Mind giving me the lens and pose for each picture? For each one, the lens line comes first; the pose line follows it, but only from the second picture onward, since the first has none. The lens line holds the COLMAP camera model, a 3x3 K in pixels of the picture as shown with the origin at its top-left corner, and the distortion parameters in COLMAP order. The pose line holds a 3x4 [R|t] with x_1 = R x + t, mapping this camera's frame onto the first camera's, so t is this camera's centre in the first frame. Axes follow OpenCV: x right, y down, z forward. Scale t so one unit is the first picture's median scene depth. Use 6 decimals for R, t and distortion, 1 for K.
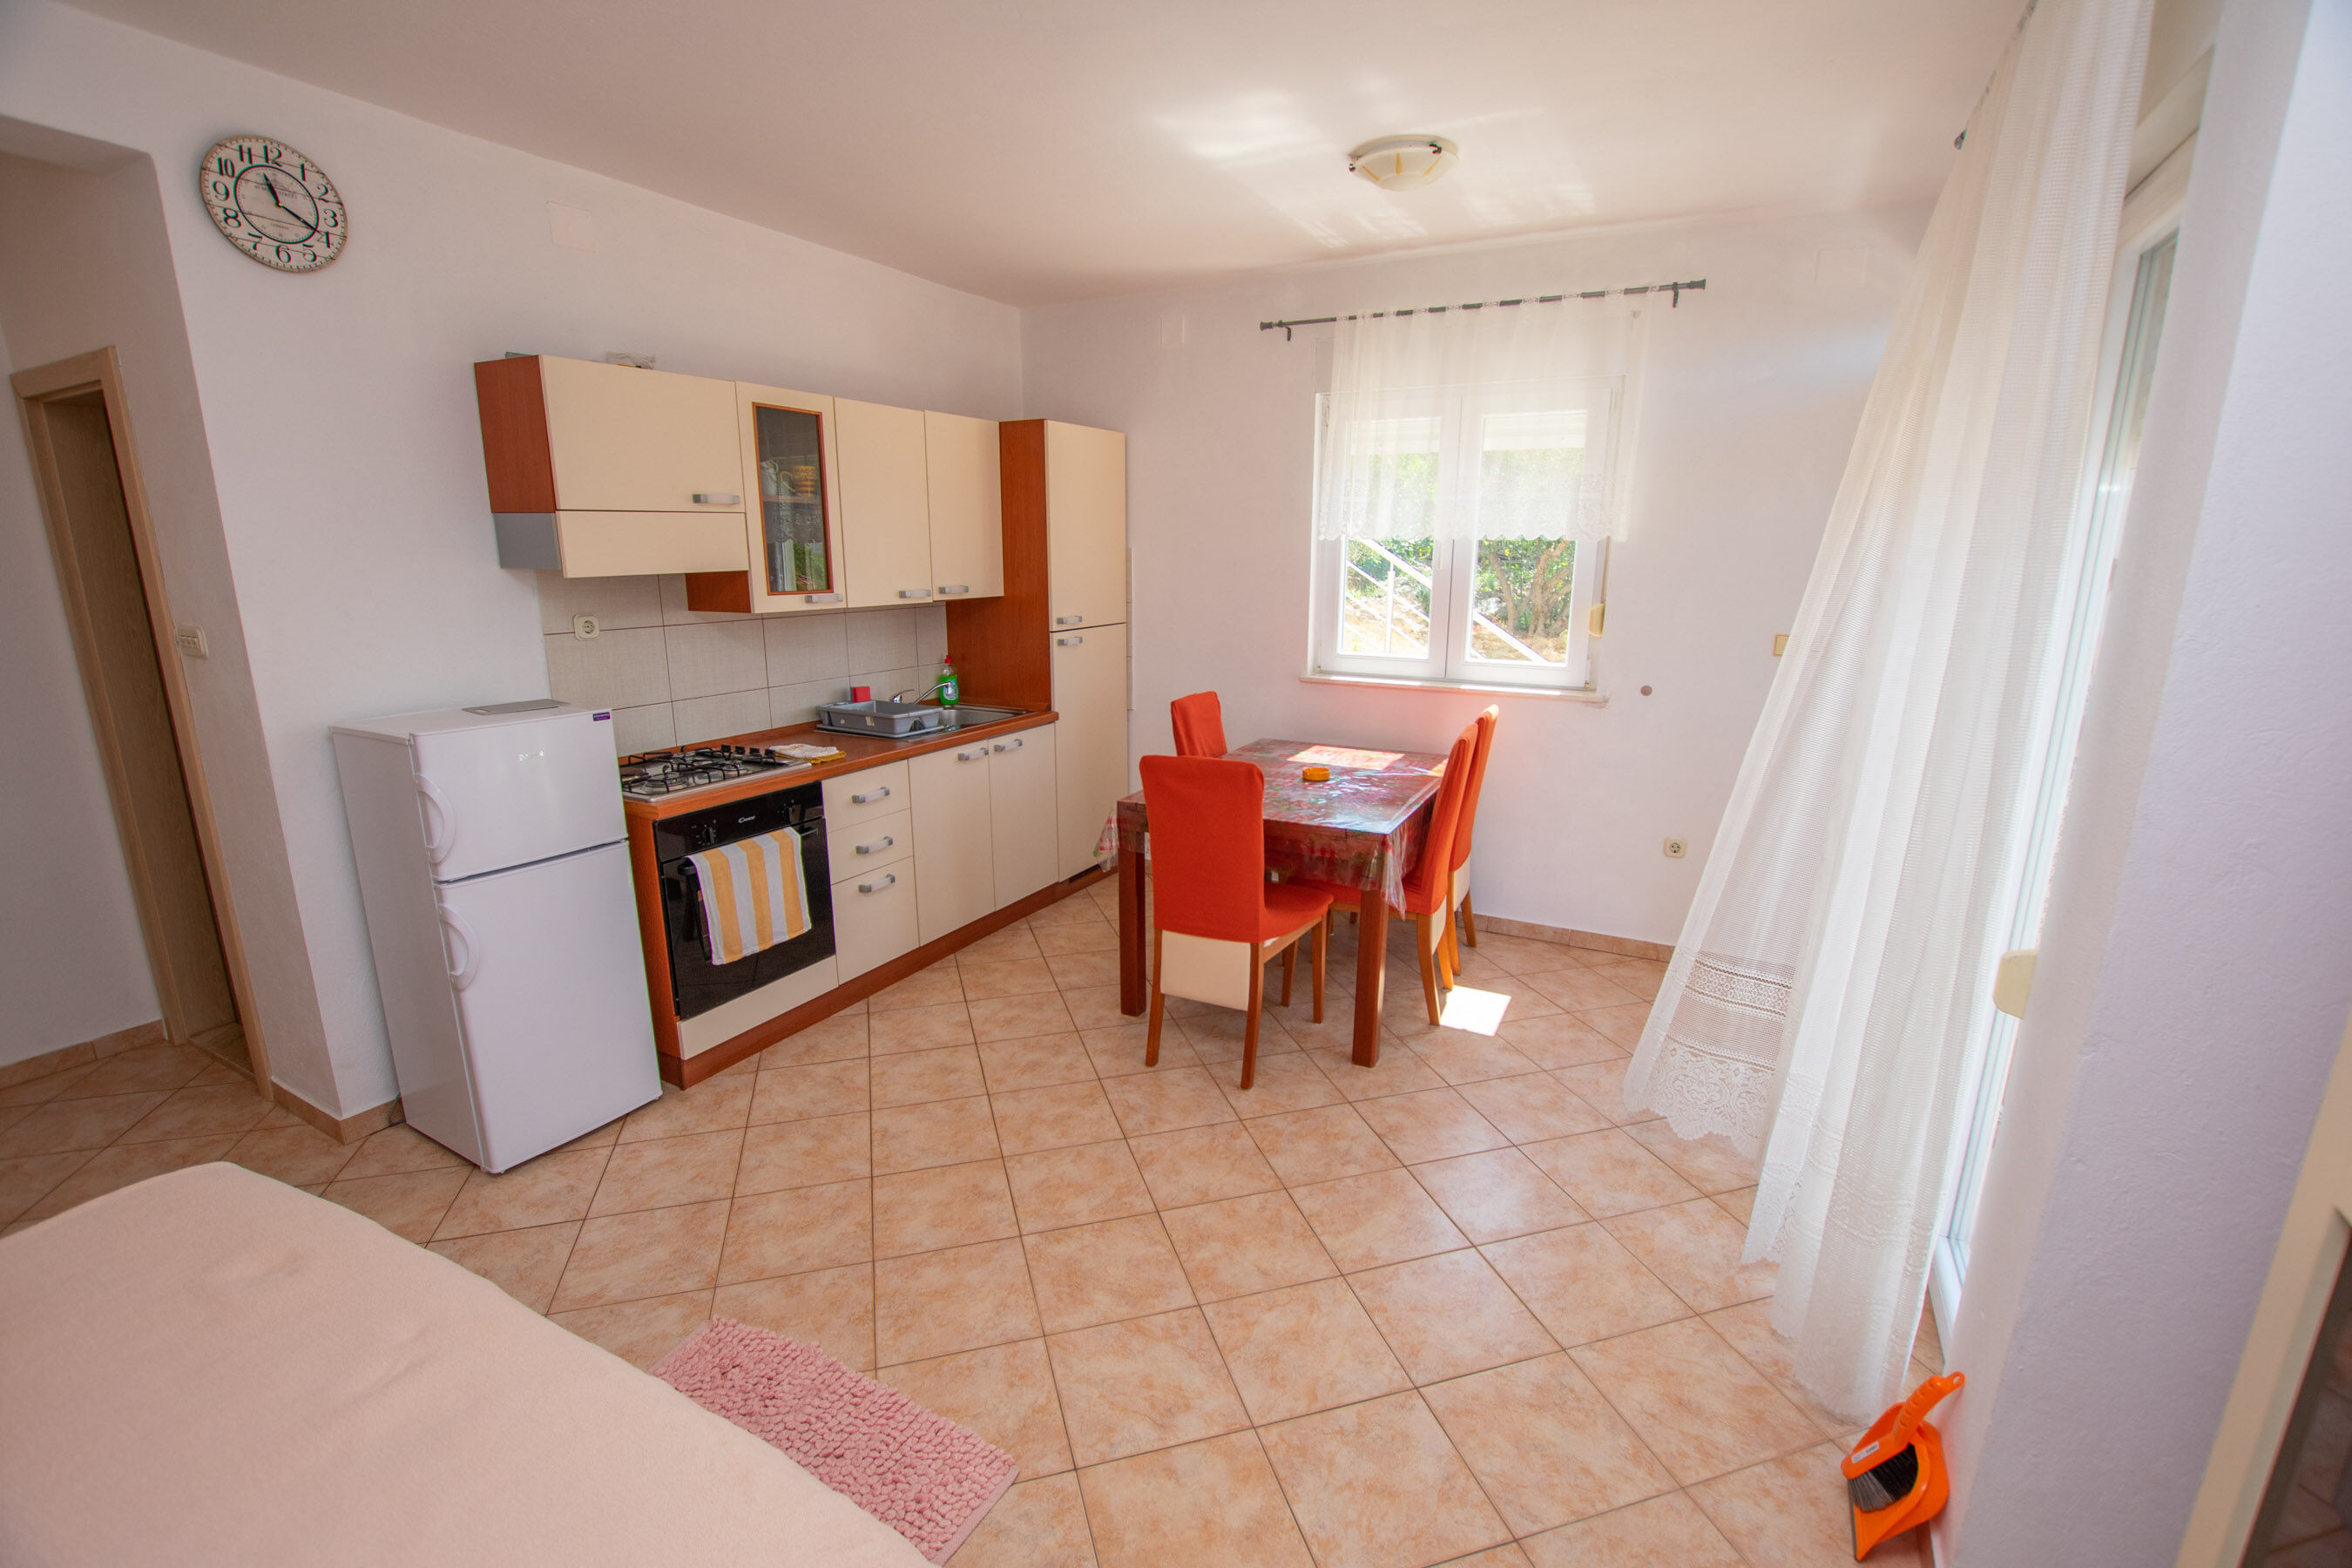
lens RADIAL K [[1020.5, 0, 1176.0], [0, 1020.5, 784.0], [0, 0, 1]] dist [-0.015819, 0.000198]
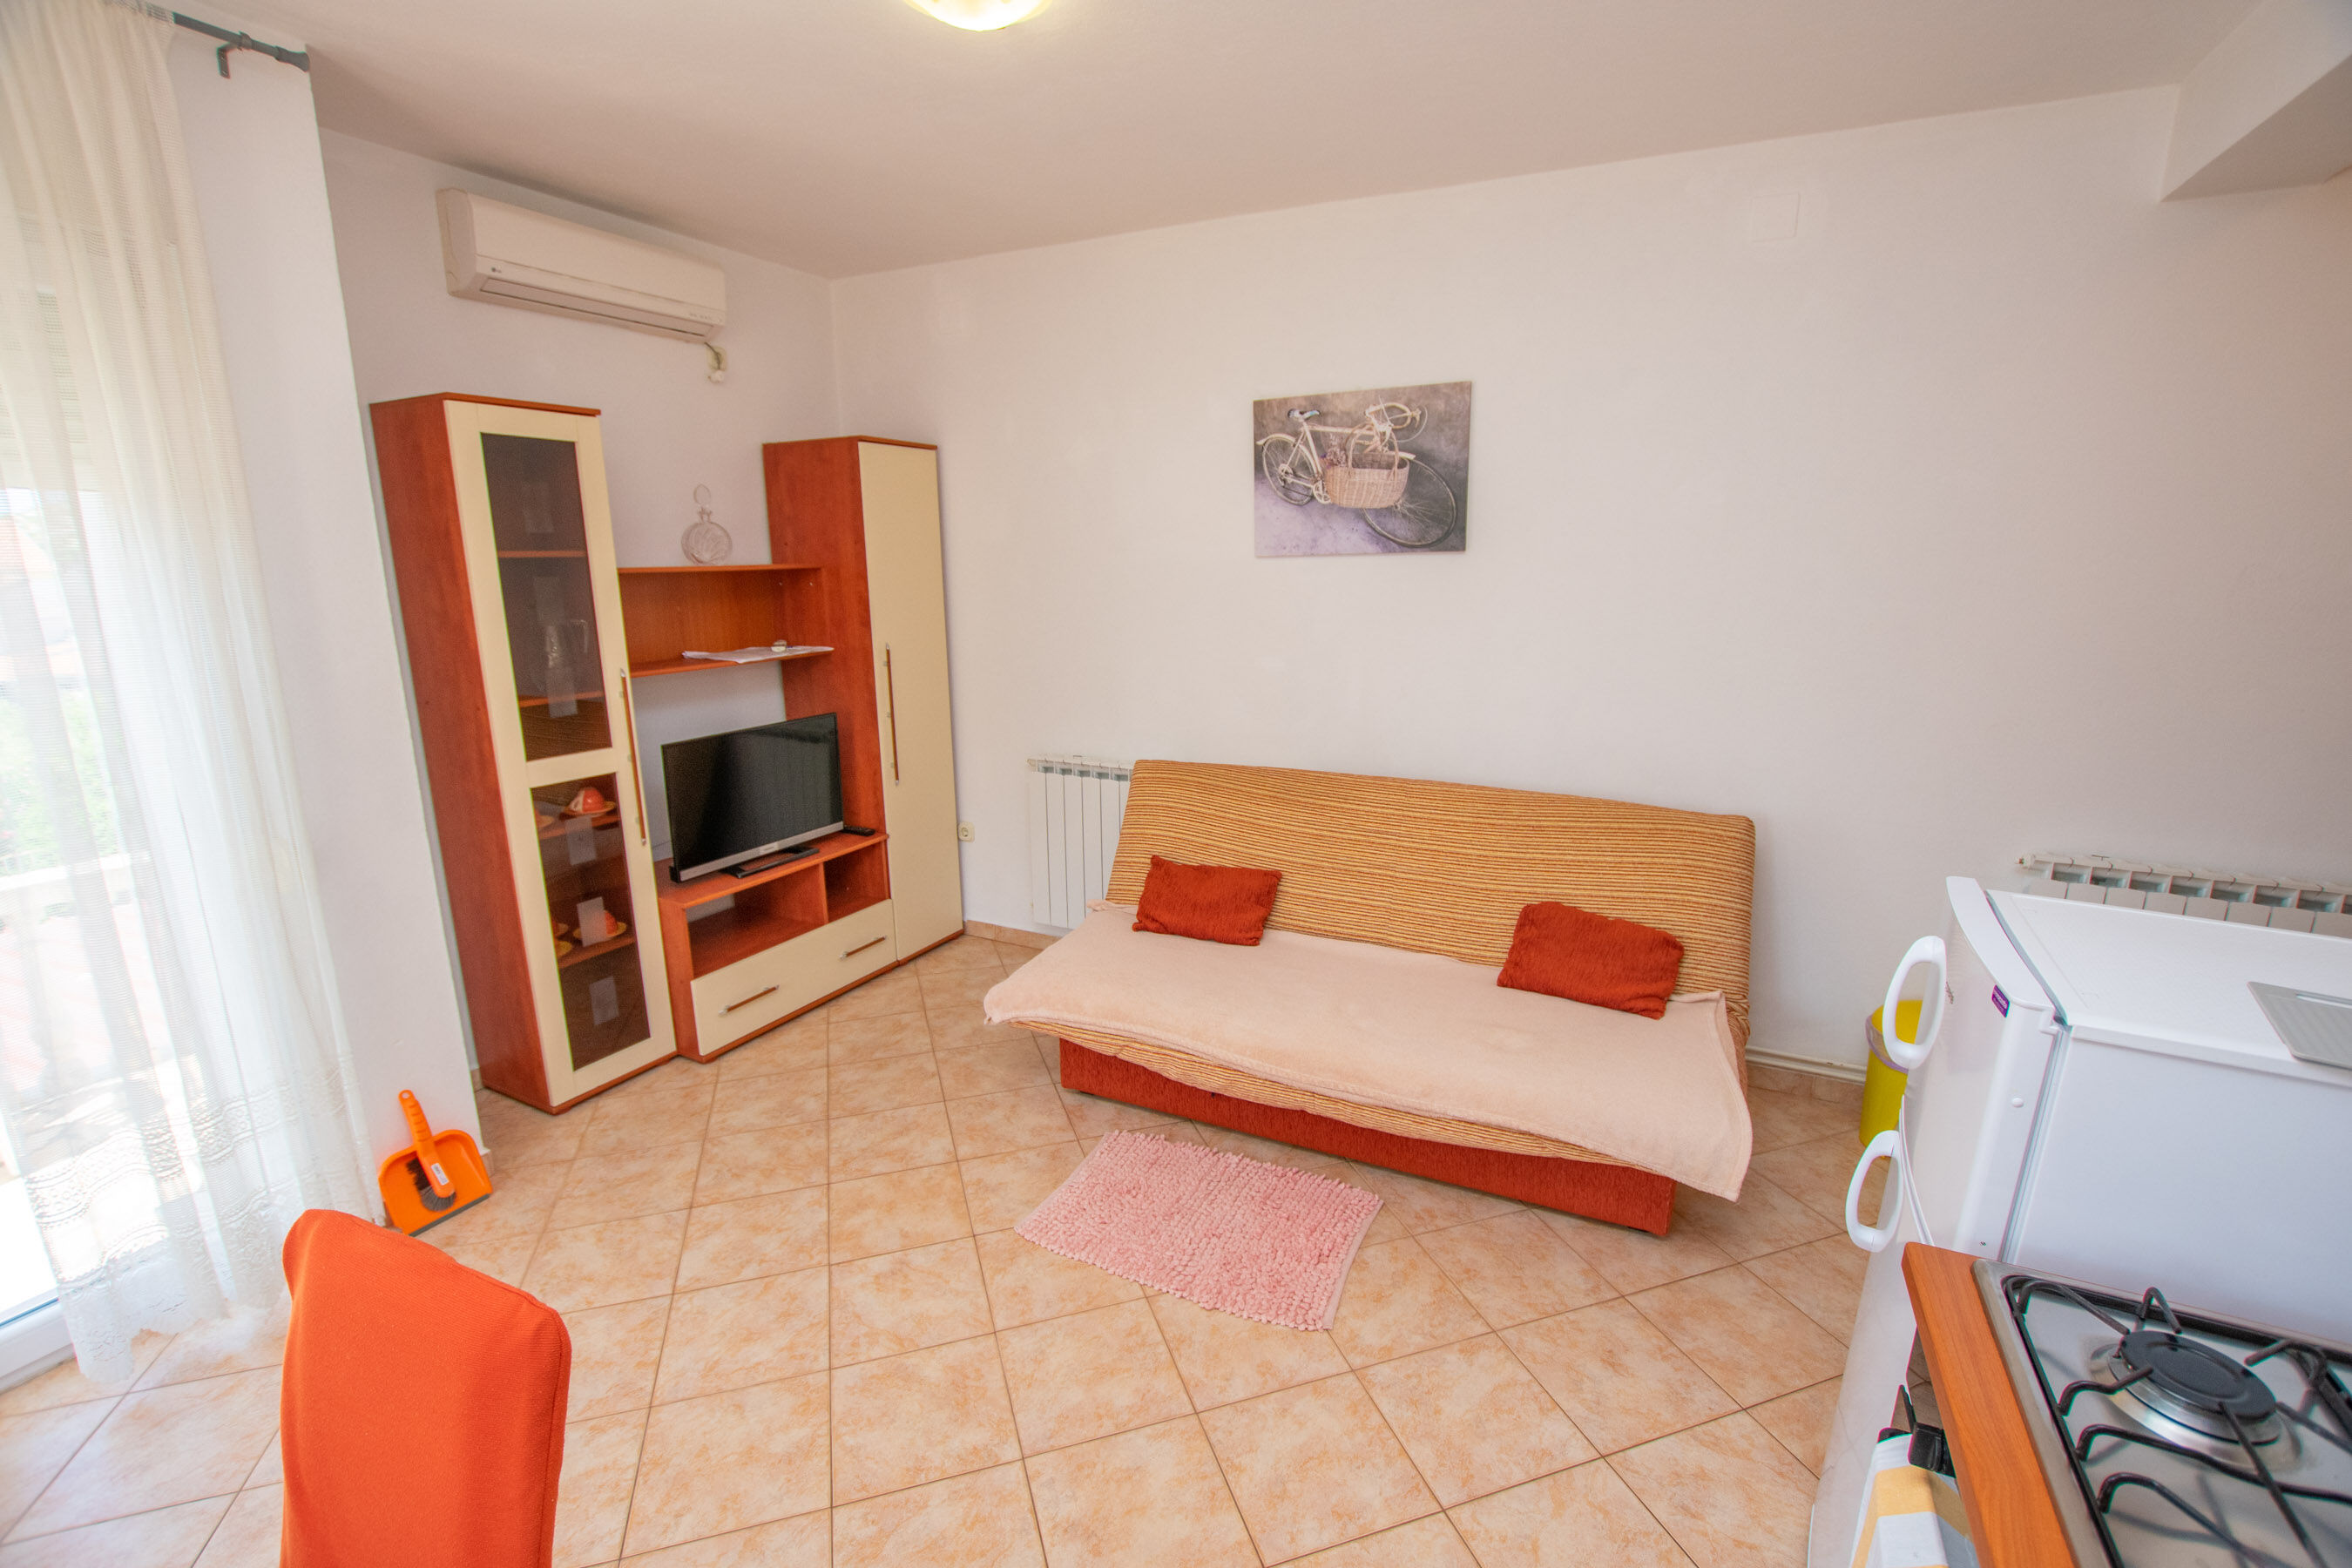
lens RADIAL K [[1020.5, 0, 1176.0], [0, 1020.5, 784.0], [0, 0, 1]] dist [-0.015819, 0.000198]
pose [[-0.999513, 0.006770, -0.030453, -0.267246], [-0.007232, 0.899299, 0.437274, -0.382744], [0.030347, 0.437282, -0.898812, 1.580516]]
